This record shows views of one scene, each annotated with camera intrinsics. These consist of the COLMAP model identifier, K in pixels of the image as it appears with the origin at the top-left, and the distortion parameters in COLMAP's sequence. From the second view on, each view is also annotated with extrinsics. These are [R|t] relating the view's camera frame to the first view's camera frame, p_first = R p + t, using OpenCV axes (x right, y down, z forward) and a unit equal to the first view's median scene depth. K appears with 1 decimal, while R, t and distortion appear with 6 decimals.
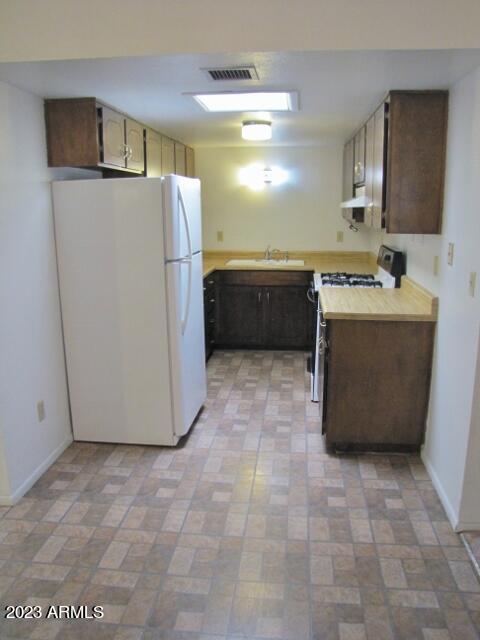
lens RADIAL K [[518.4, 0, 240.0], [0, 518.4, 320.0], [0, 0, 1]] dist [-0.370761, -0.000252]
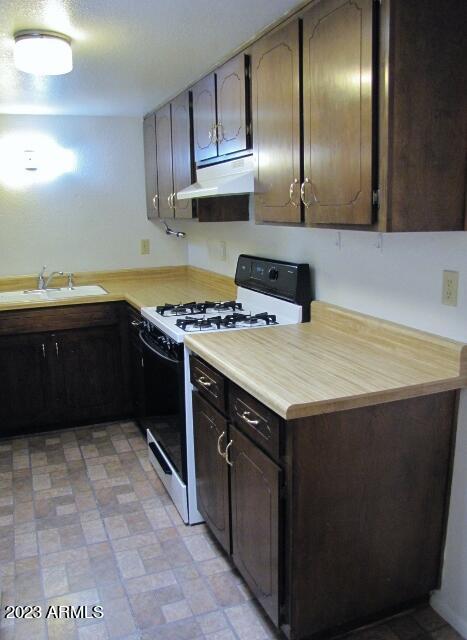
lens RADIAL K [[548.3, 0, 233.5], [0, 548.3, 320.0], [0, 0, 1]] dist [-0.118809, 0.069410]
pose [[0.881914, -0.097626, 0.461190, -0.069153], [0.110848, 0.993836, -0.001593, -0.063596], [-0.458192, 0.052527, 0.887300, 0.357543]]
